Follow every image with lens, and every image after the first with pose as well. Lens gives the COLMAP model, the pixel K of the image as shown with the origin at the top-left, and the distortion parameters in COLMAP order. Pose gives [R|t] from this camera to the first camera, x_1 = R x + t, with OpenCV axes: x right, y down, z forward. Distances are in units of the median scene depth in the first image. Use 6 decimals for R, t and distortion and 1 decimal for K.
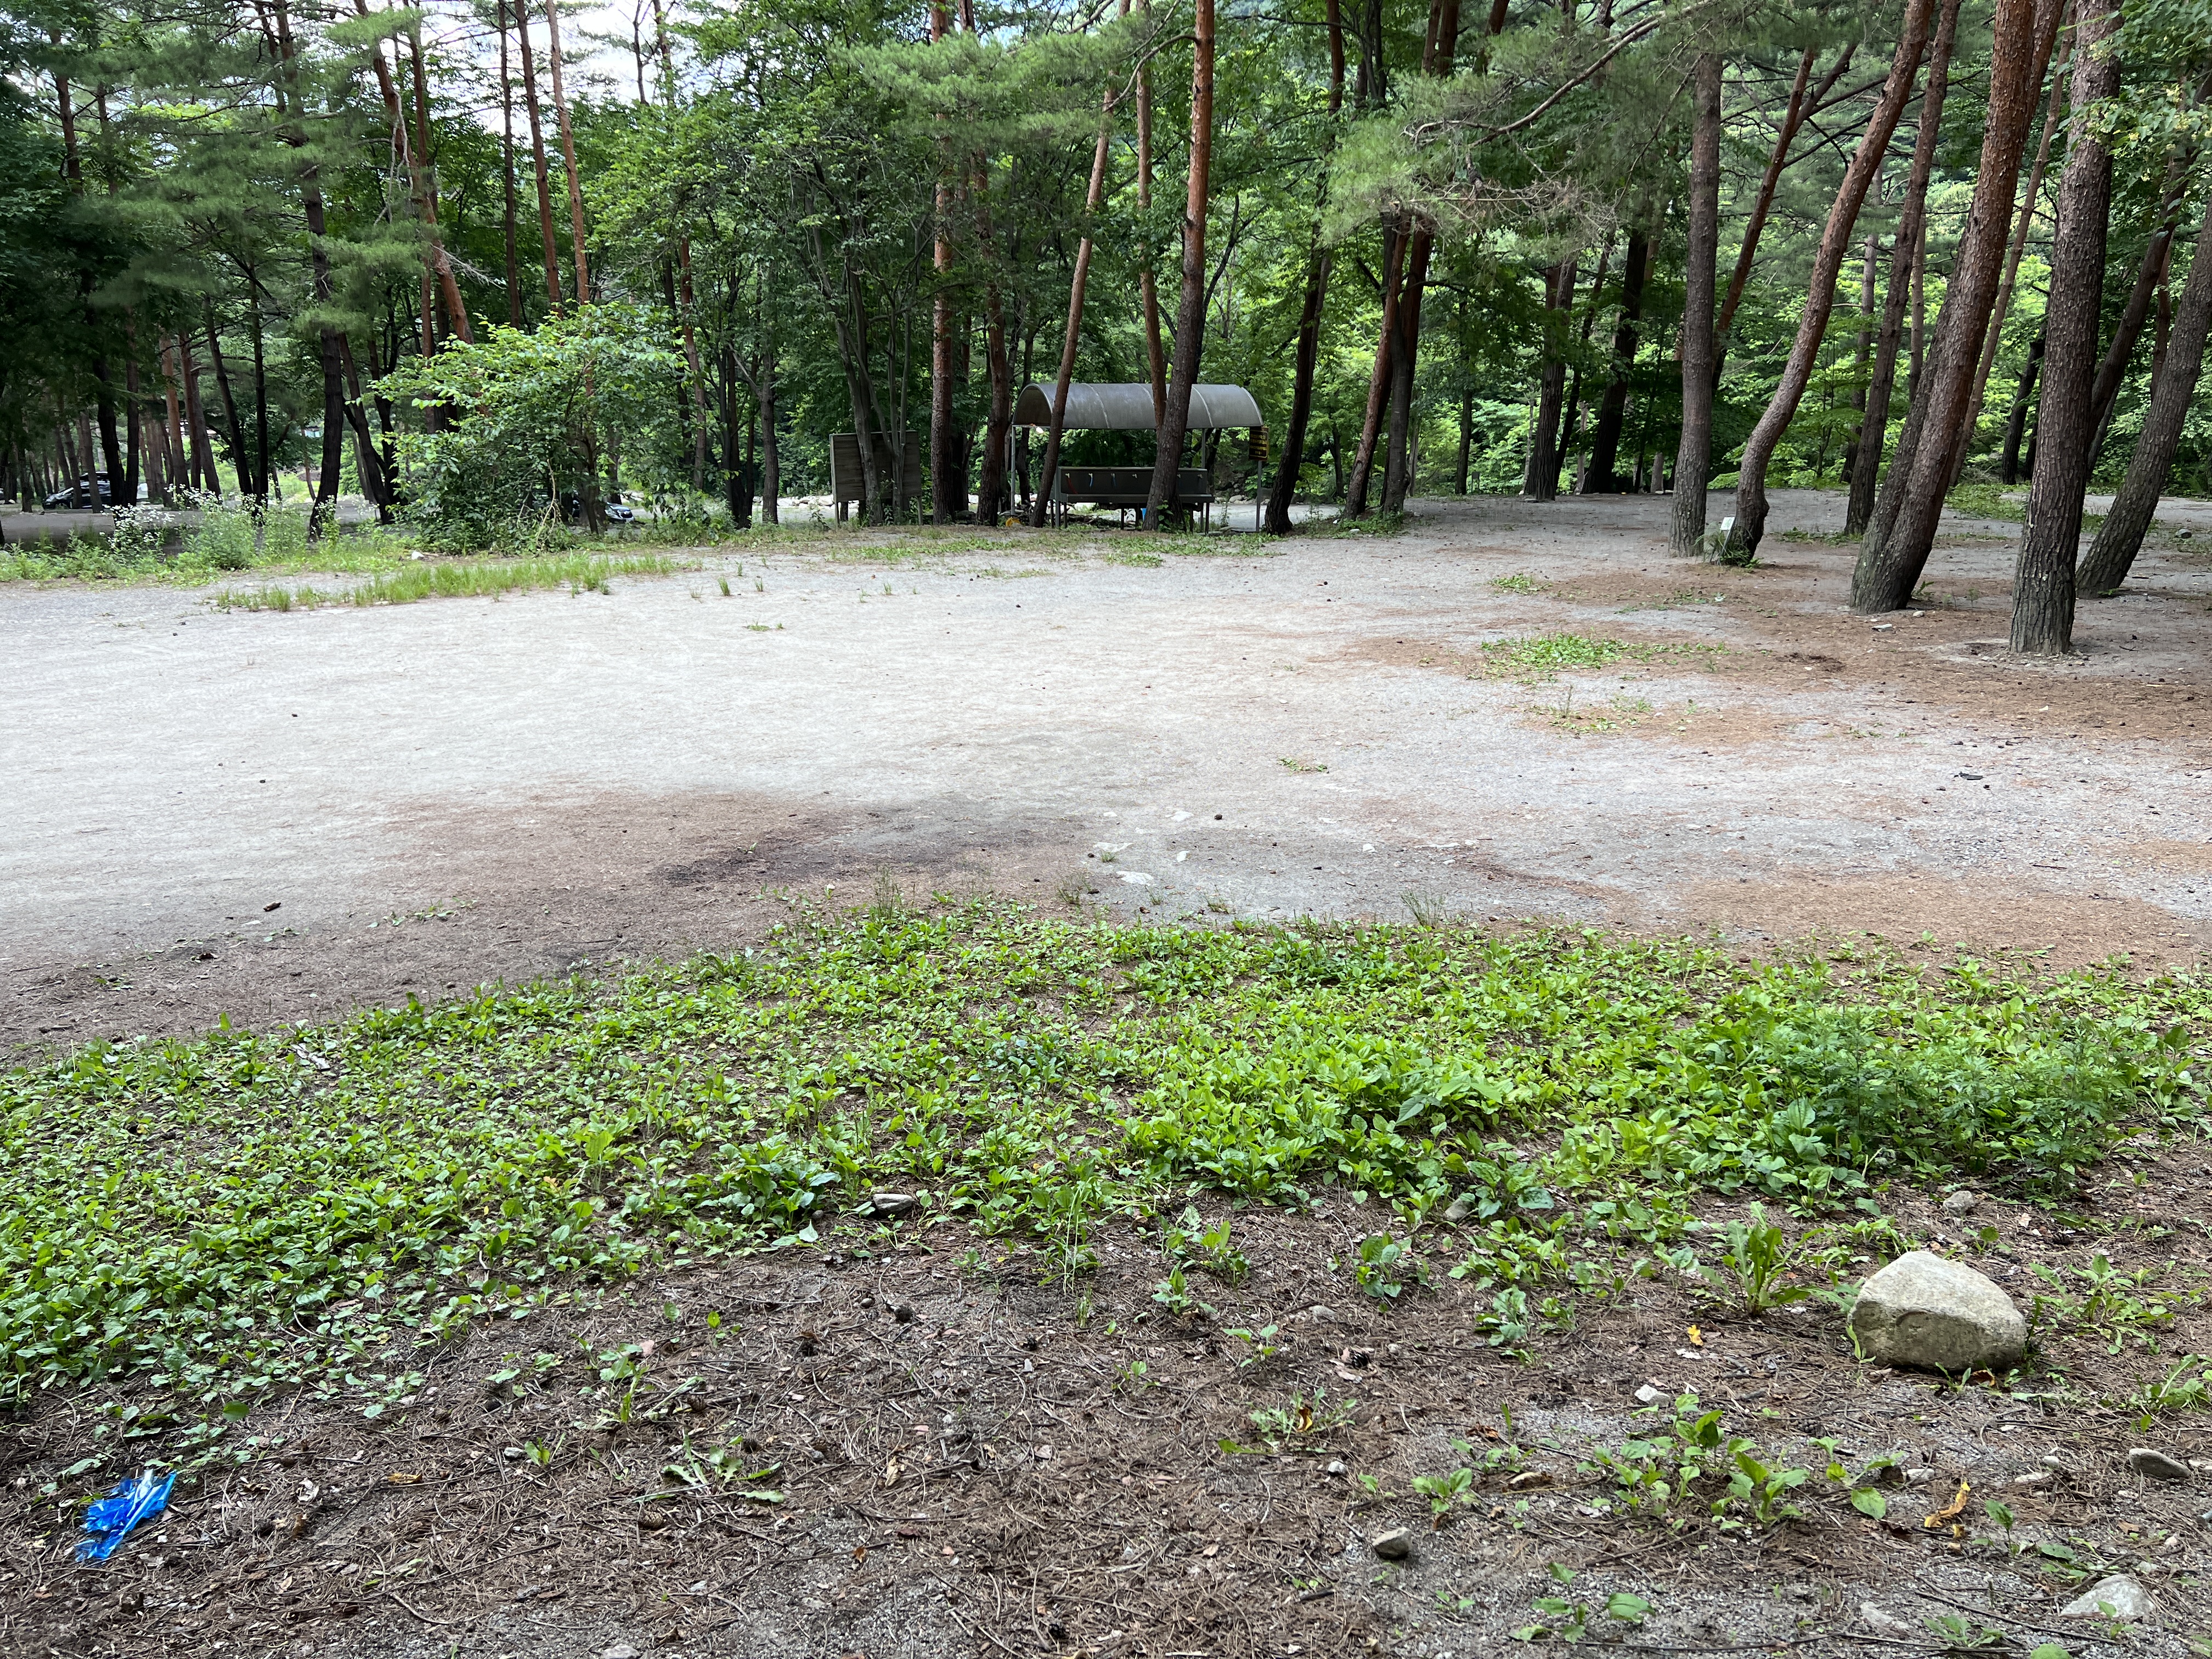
lens RADIAL K [[1666.6, 0, 1106.0], [0, 1666.6, 829.5], [0, 0, 1]] dist [0.052708, -0.046867]
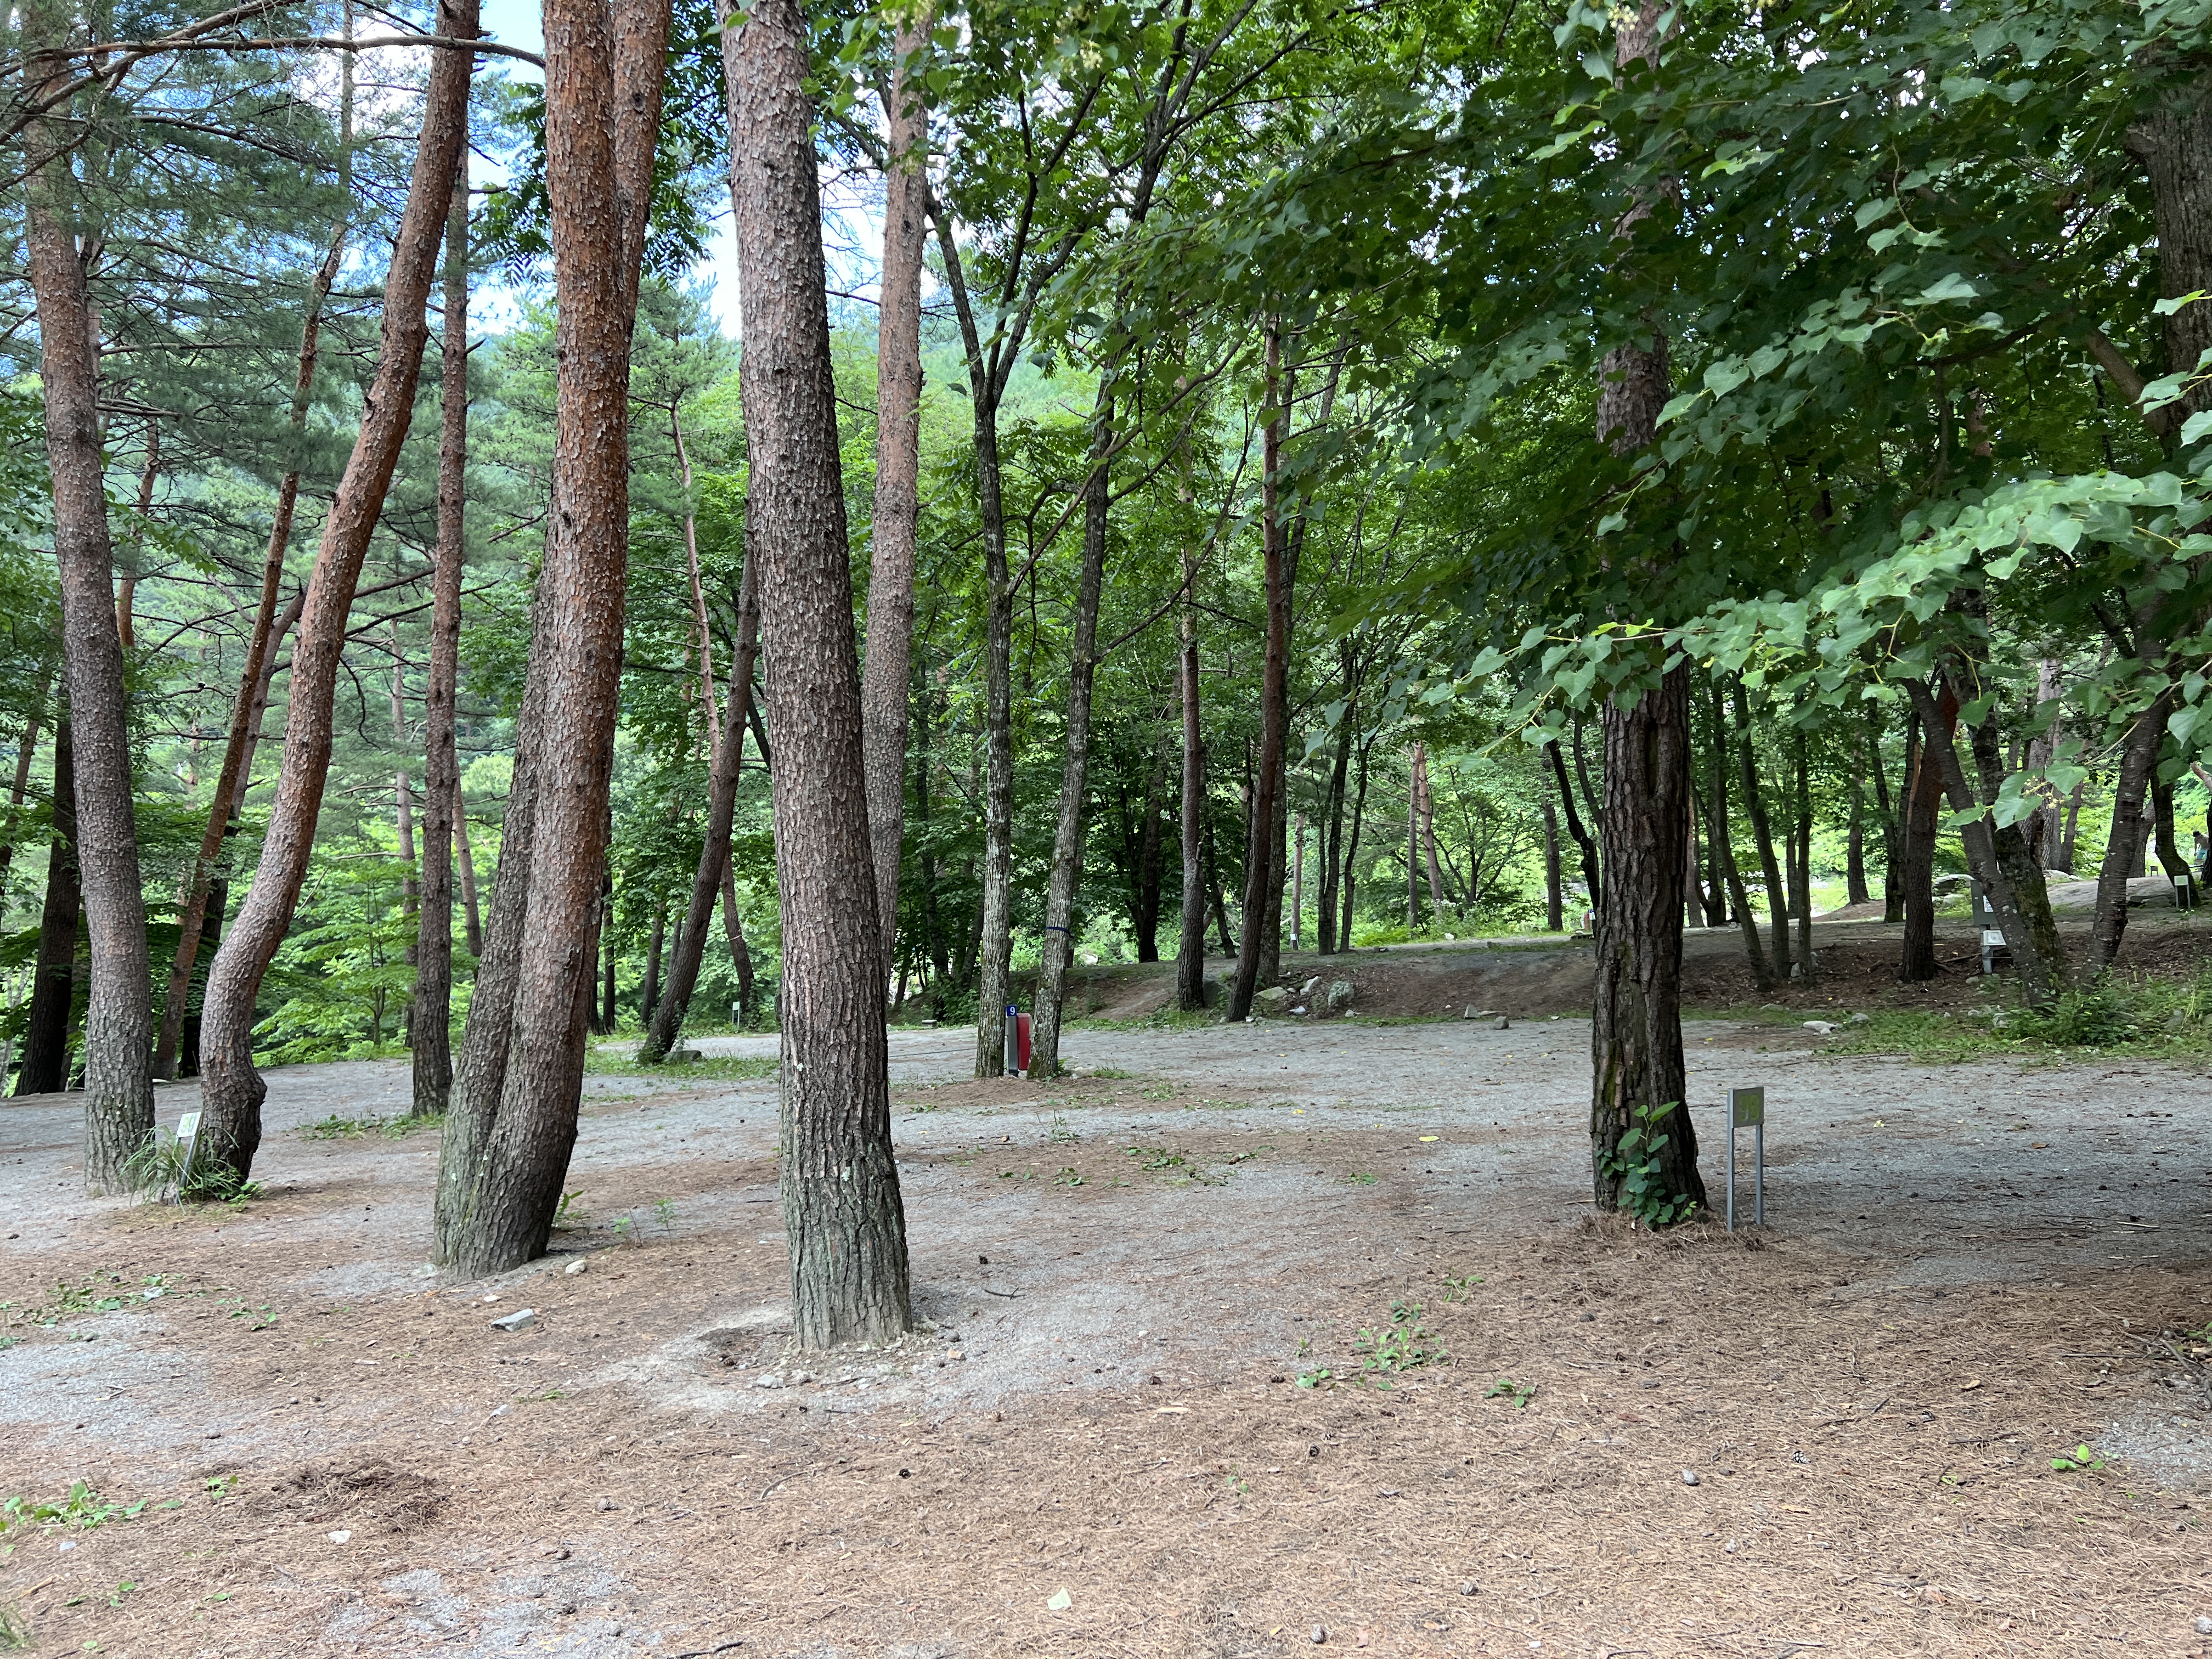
lens RADIAL K [[1671.4, 0, 1145.1], [0, 1671.4, 833.1], [0, 0, 1]] dist [0.013824, -0.009003]
pose [[0.683091, 0.011243, 0.730247, 0.226513], [0.231375, 0.945046, -0.230984, -0.092111], [-0.692713, 0.326744, 0.642951, 0.504449]]
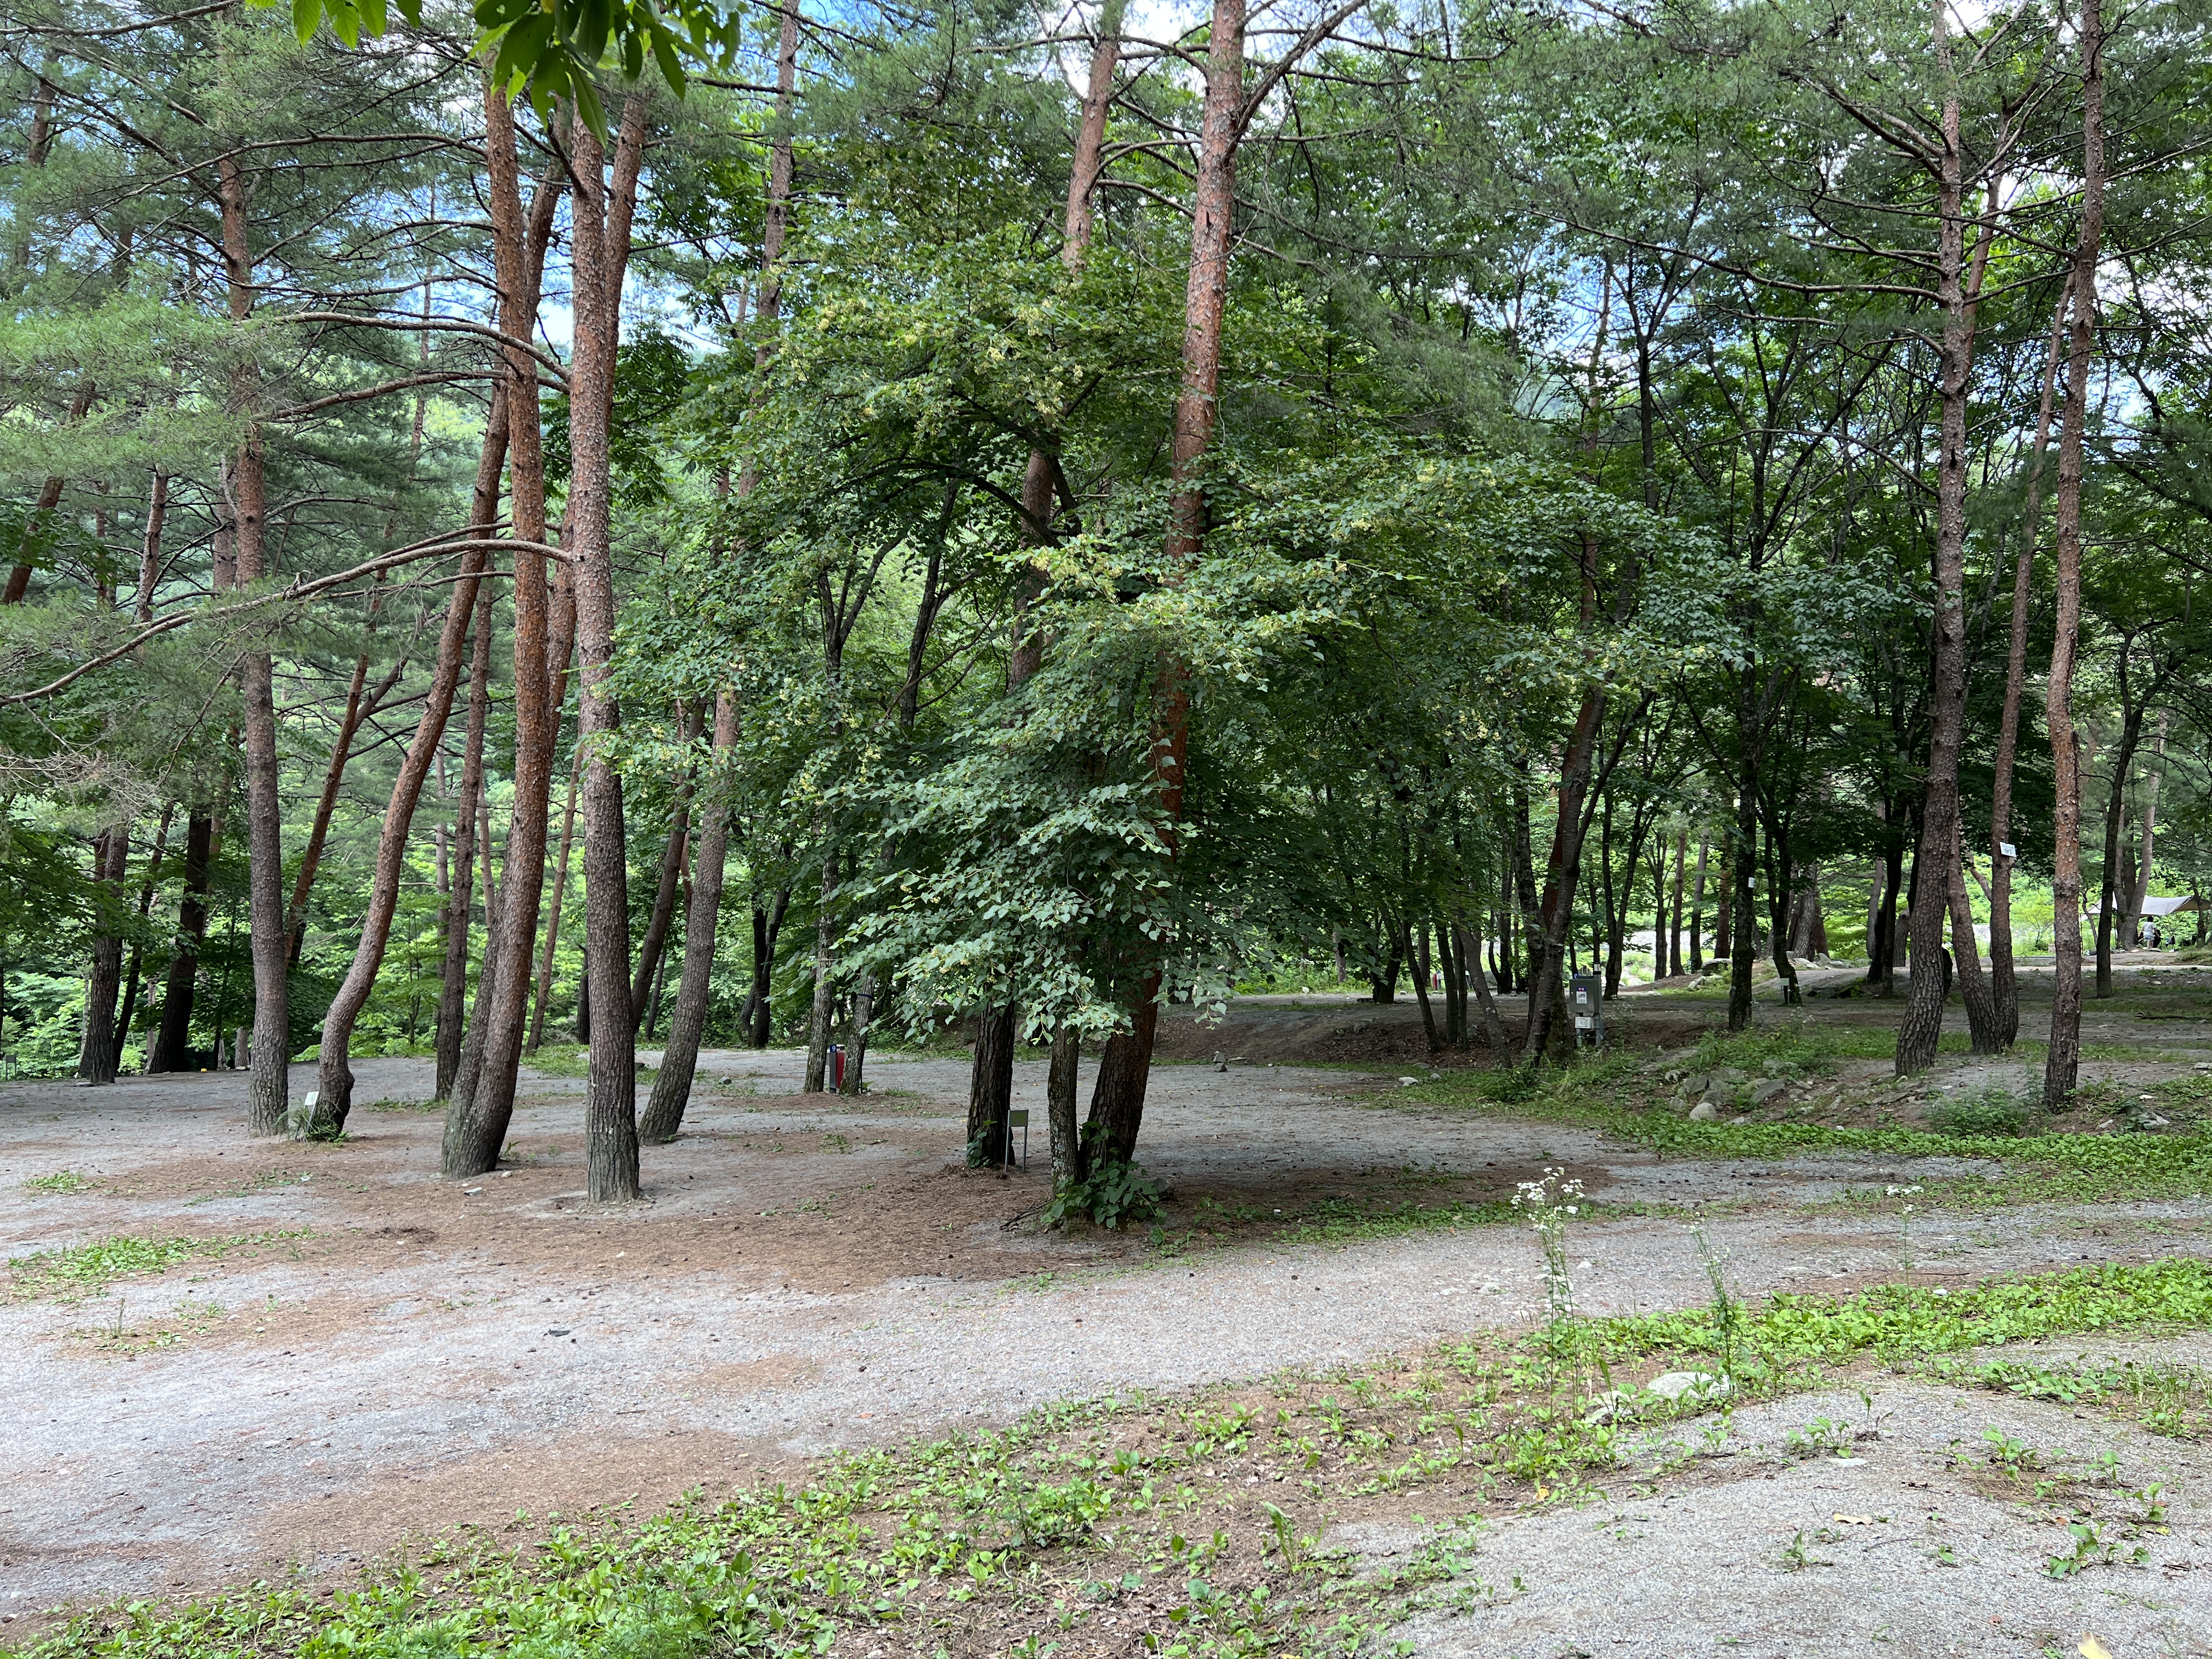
lens RADIAL K [[1666.6, 0, 1106.0], [0, 1666.6, 829.5], [0, 0, 1]] dist [0.052708, -0.046867]
pose [[0.710624, 0.047781, 0.701947, 0.009617], [0.184145, 0.950282, -0.251106, -0.002462], [-0.679046, 0.307702, 0.666495, -0.002426]]
